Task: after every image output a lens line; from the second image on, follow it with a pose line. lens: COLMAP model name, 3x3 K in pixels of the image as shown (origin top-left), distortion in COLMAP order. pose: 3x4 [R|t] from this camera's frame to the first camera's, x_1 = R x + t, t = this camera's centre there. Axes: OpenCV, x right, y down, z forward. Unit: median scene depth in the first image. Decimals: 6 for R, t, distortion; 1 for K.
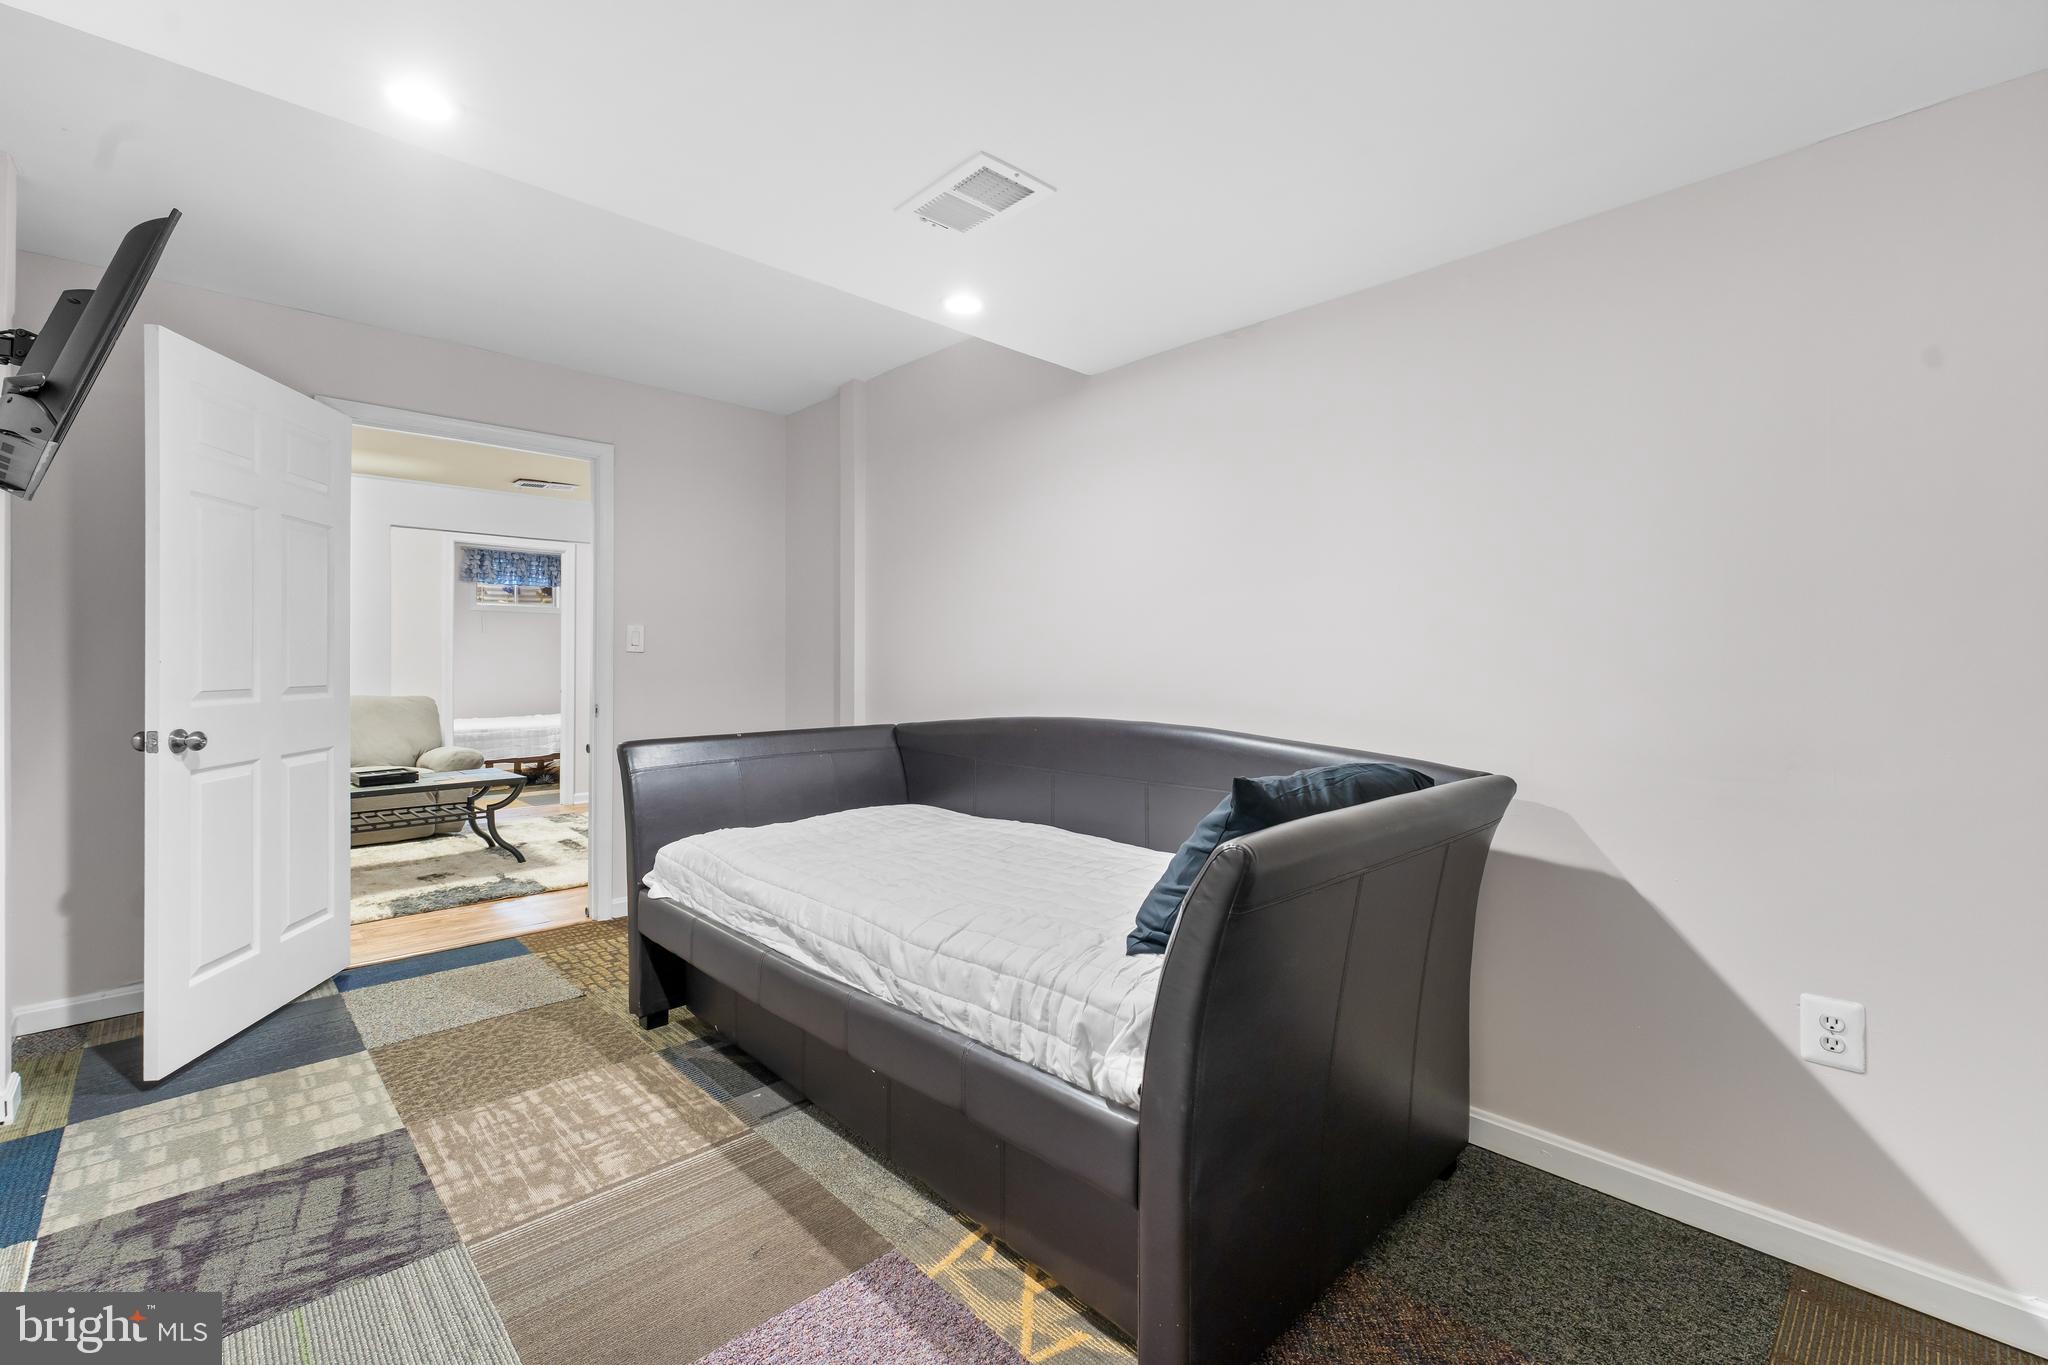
lens RADIAL K [[878.9, 0, 1018.1], [0, 878.9, 666.3], [0, 0, 1]] dist [-0.000142, -0.000141]
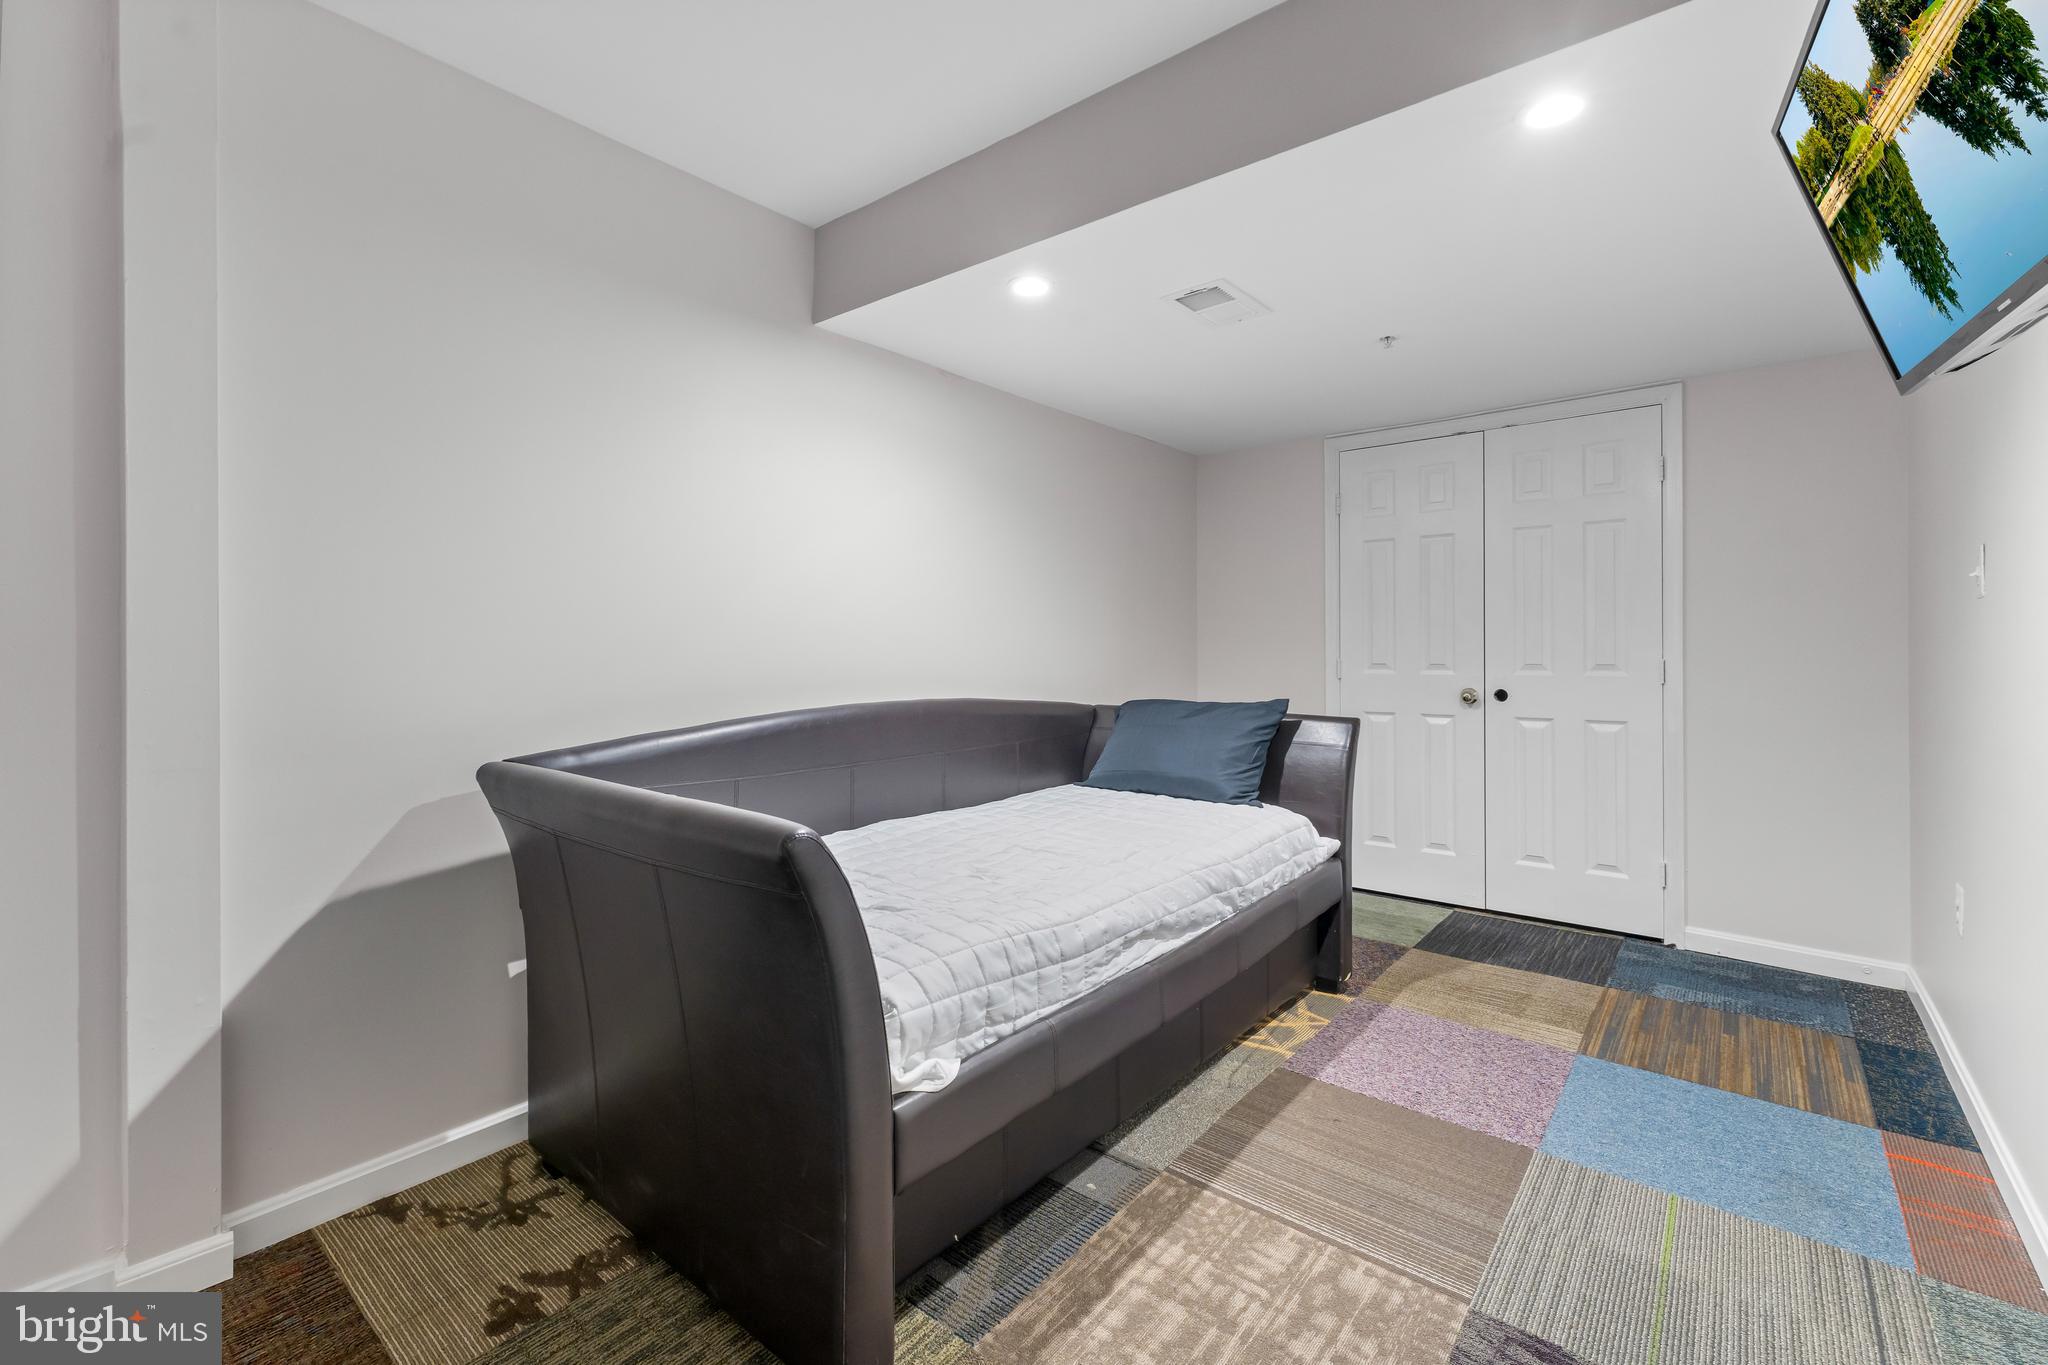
lens RADIAL K [[880.2, 0, 1029.6], [0, 880.2, 654.6], [0, 0, 1]] dist [0.000194, -0.000094]
pose [[-0.129089, -0.007000, 0.991608, -1.226825], [0.007537, 0.999939, 0.008040, 0.000350], [-0.991604, 0.008512, -0.129029, 1.315793]]
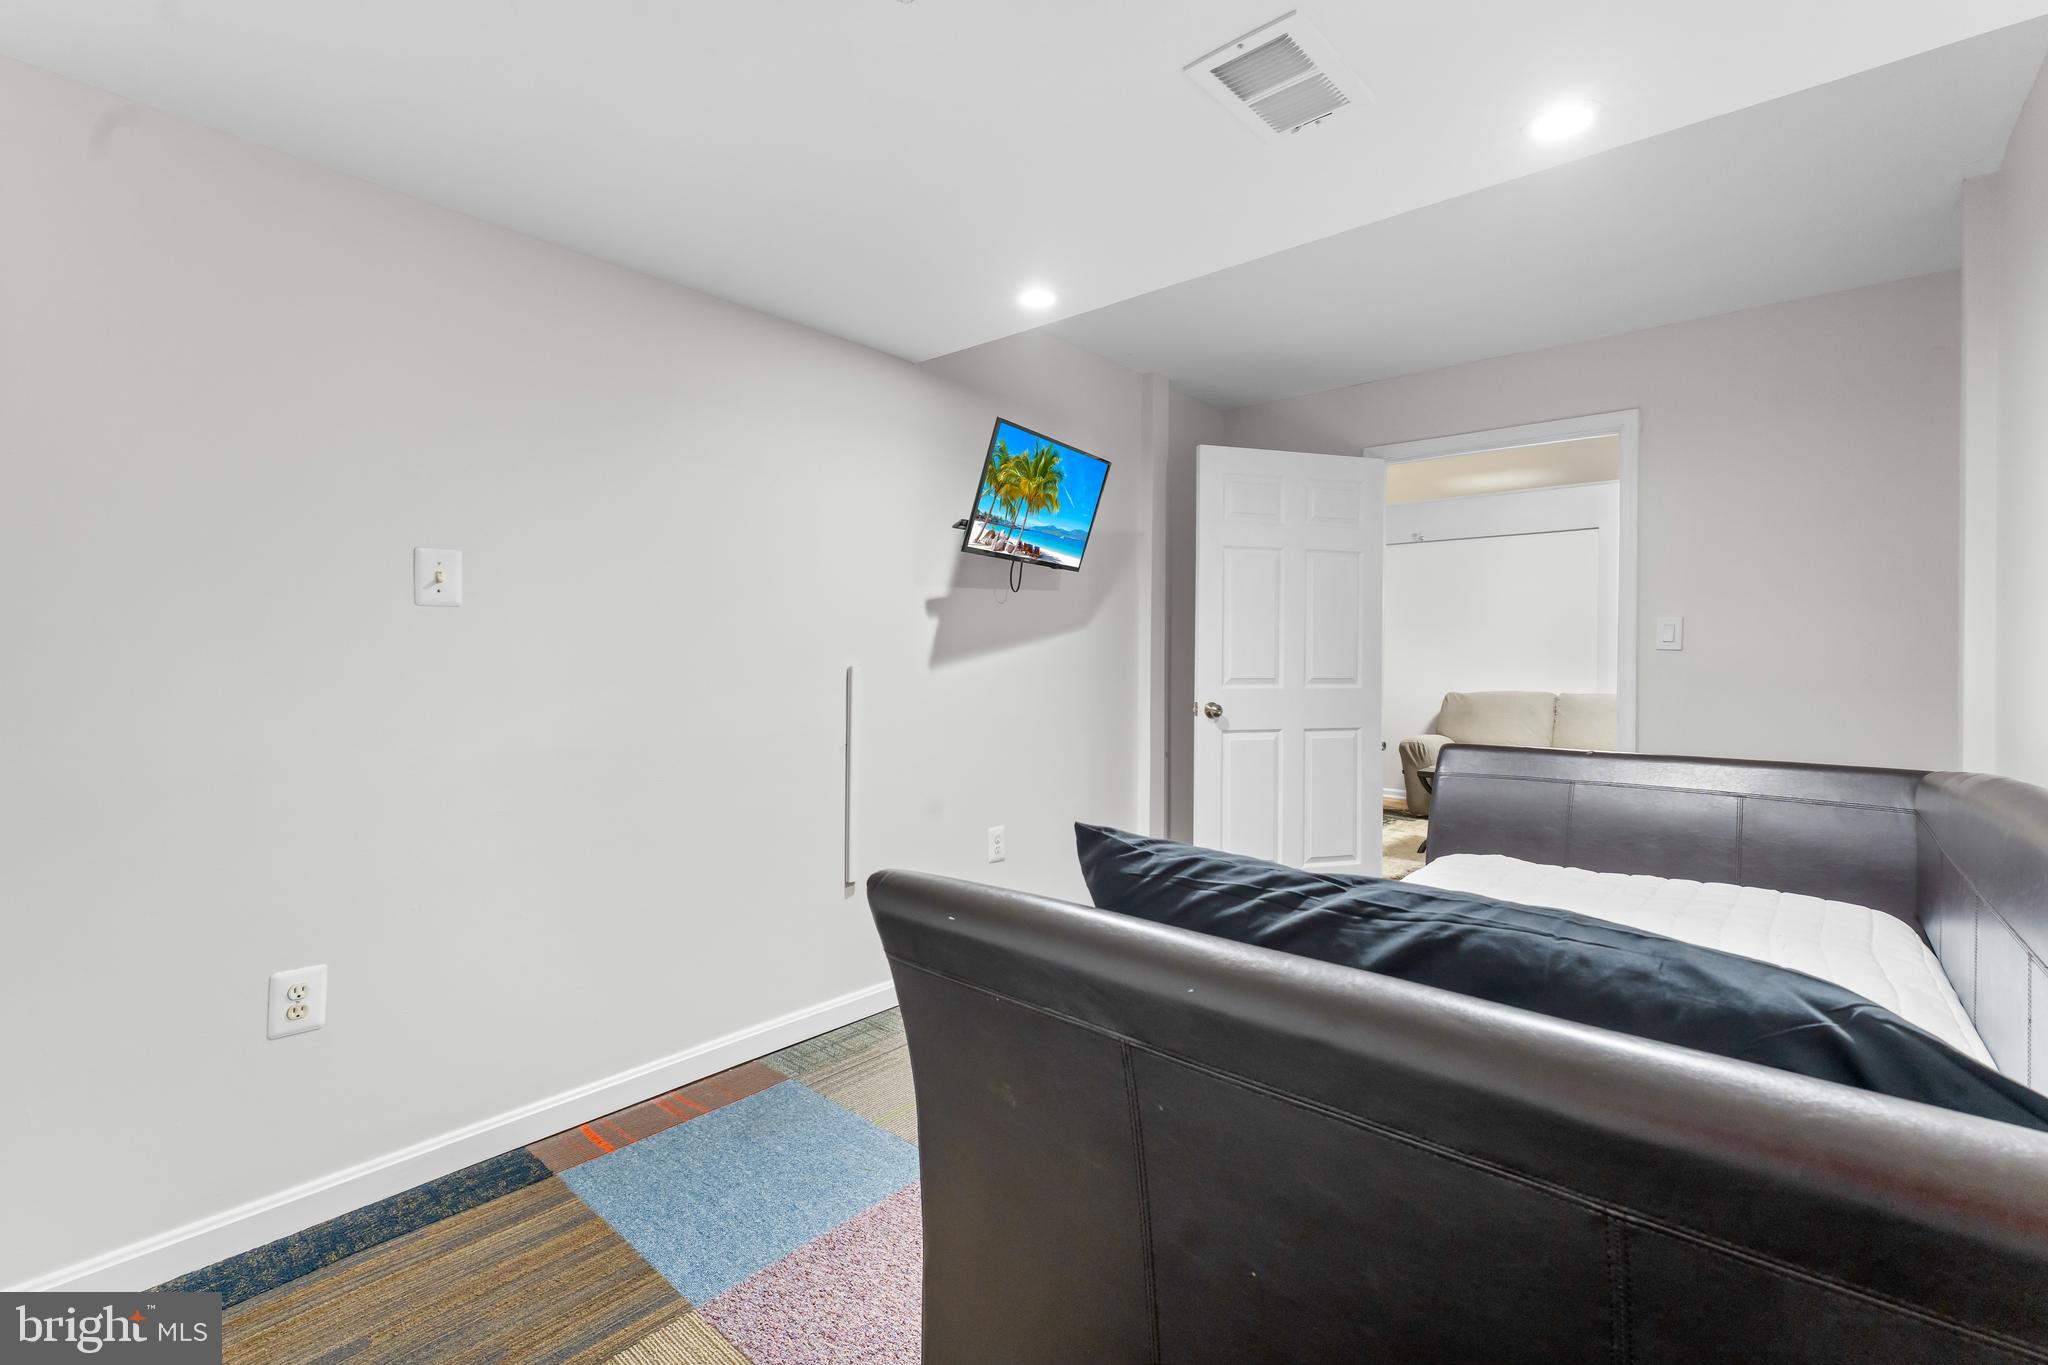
lens RADIAL K [[878.9, 0, 1018.1], [0, 878.9, 666.3], [0, 0, 1]] dist [-0.000142, -0.000141]
pose [[0.089287, 0.009919, -0.995957, 0.656162], [-0.011333, 0.999896, 0.008943, -0.002430], [0.995941, 0.010488, 0.089390, 0.620288]]
